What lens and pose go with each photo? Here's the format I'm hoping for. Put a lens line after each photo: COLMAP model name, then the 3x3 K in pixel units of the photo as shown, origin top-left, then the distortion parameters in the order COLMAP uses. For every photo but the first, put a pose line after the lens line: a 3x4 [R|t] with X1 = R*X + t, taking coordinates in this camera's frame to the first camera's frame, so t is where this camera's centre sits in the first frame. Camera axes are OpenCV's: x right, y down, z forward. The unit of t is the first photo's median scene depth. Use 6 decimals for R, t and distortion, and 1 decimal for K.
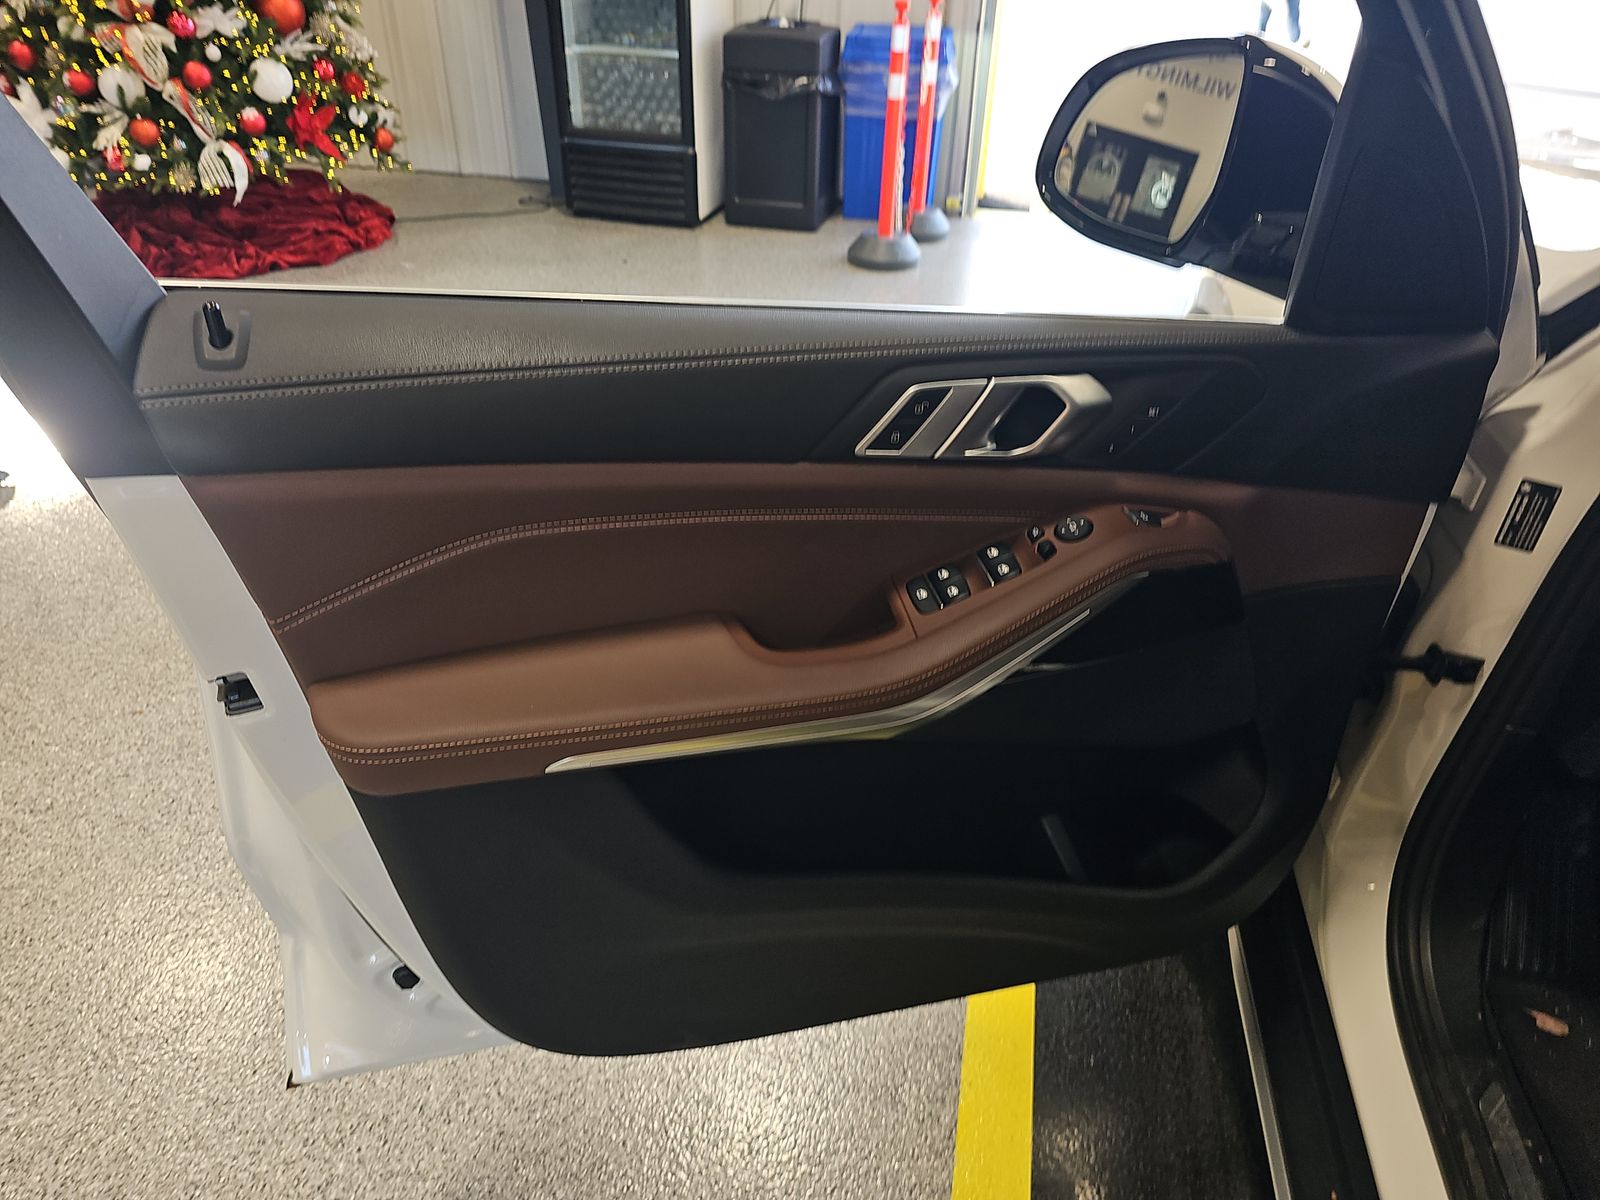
lens RADIAL K [[1047.9, 0, 814.5], [0, 1047.9, 605.4], [0, 0, 1]] dist [0.004106, -0.016117]
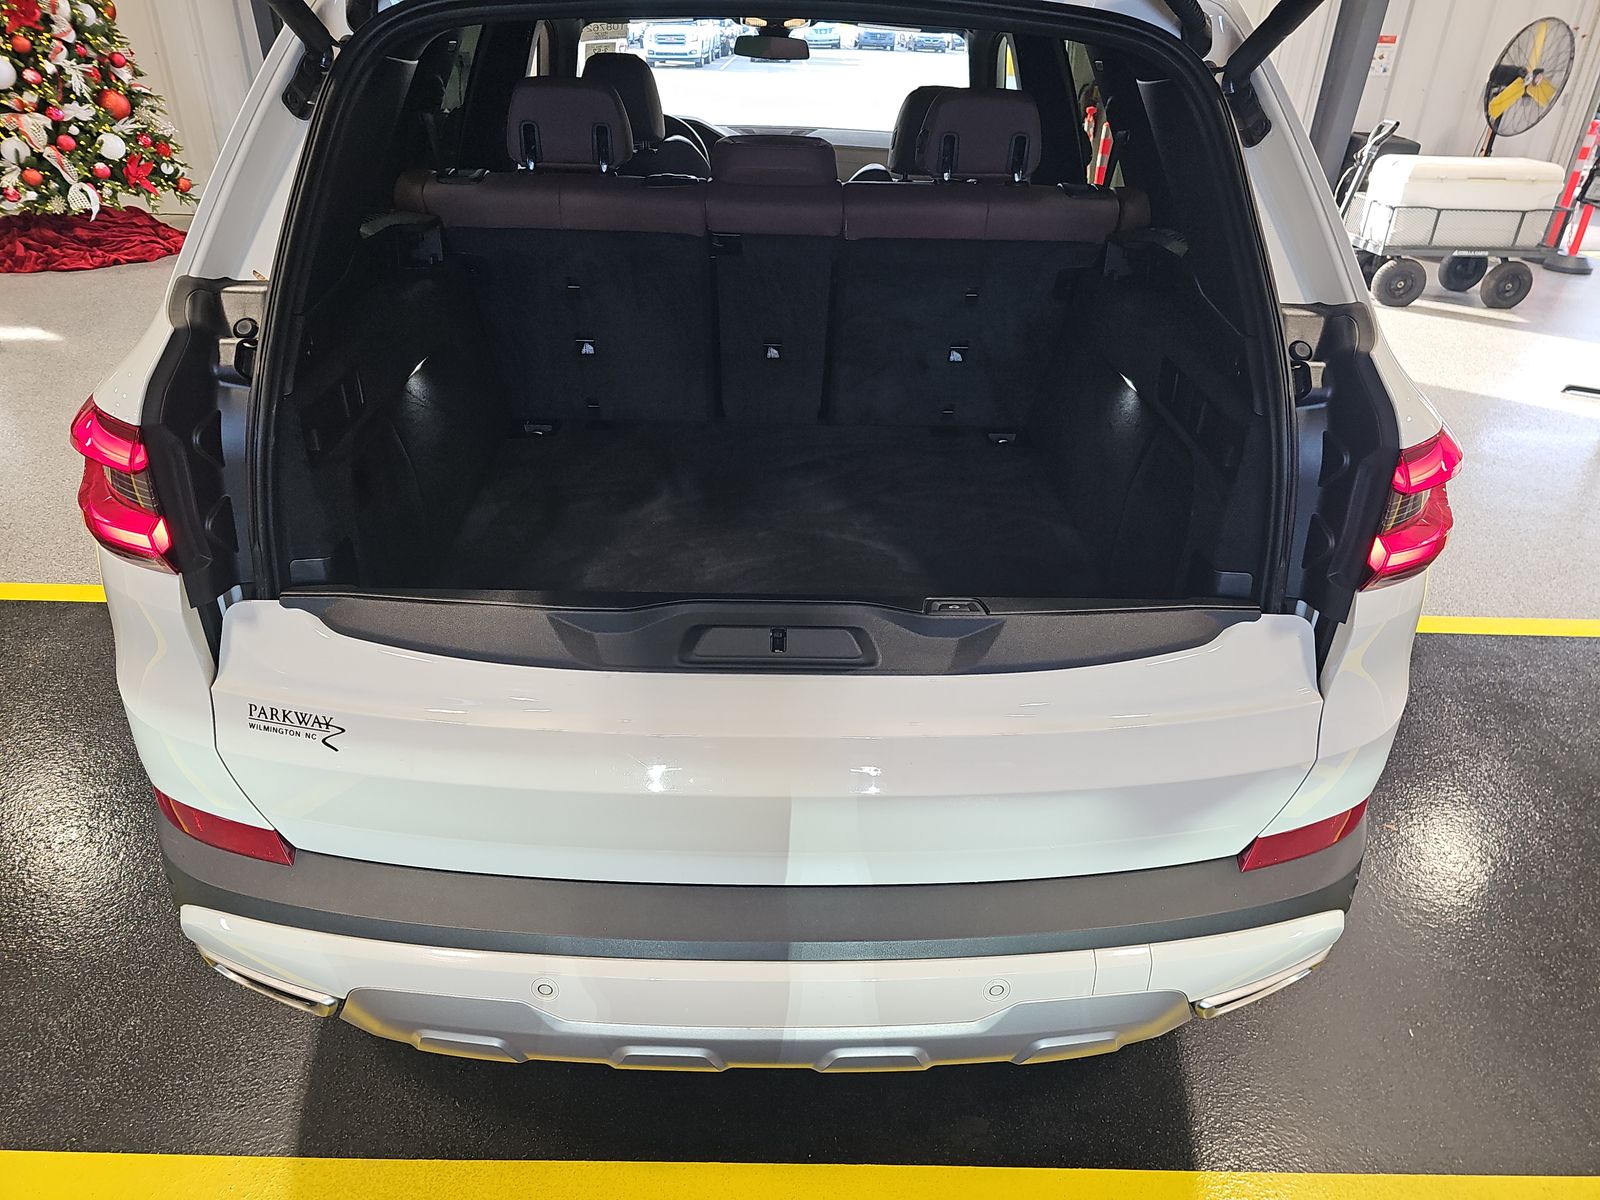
lens RADIAL K [[1047.9, 0, 814.5], [0, 1047.9, 605.4], [0, 0, 1]] dist [0.004106, -0.016117]
pose [[0.977670, -0.100187, 0.184729, 0.182619], [0.114553, 0.991033, -0.068785, 0.451974], [-0.176181, 0.088410, 0.980379, -0.737381]]
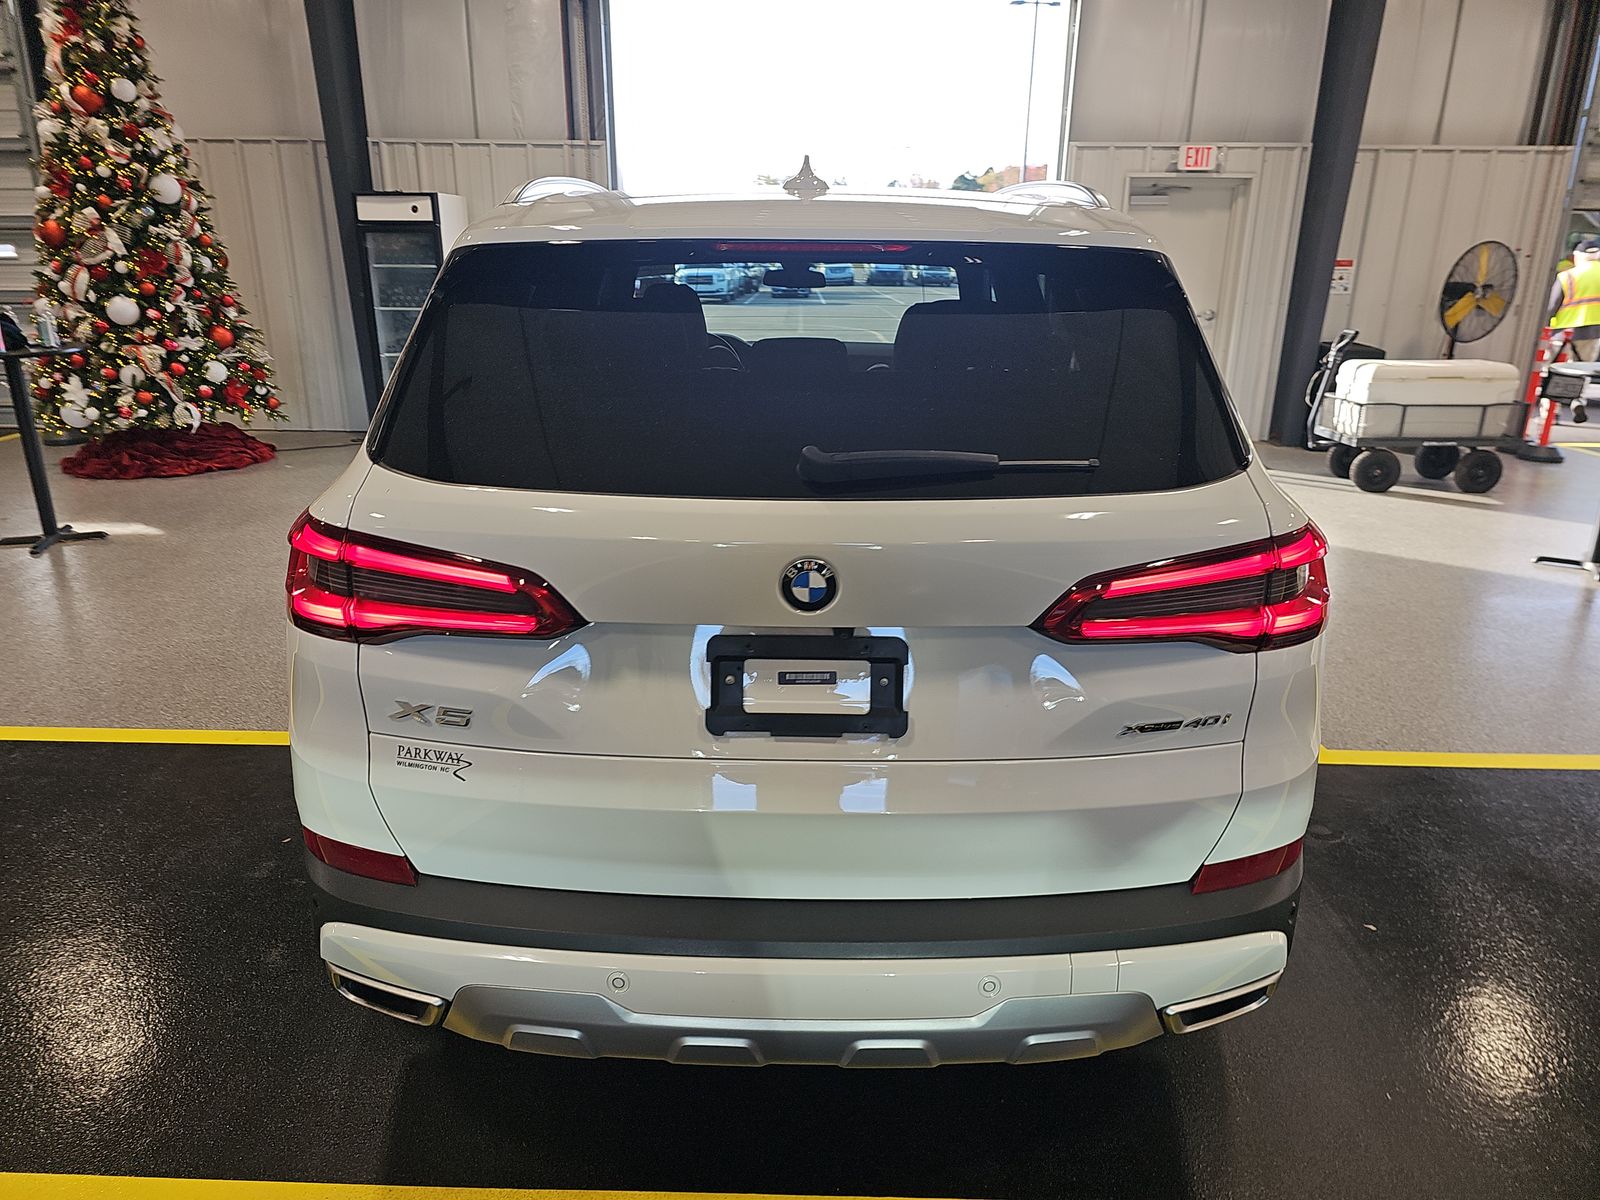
lens RADIAL K [[1047.9, 0, 814.5], [0, 1047.9, 605.4], [0, 0, 1]] dist [0.004106, -0.016117]
pose [[0.980720, -0.076465, 0.179840, 0.160357], [0.122211, 0.958090, -0.259091, 0.515818], [-0.152491, 0.276074, 0.948962, -0.825944]]
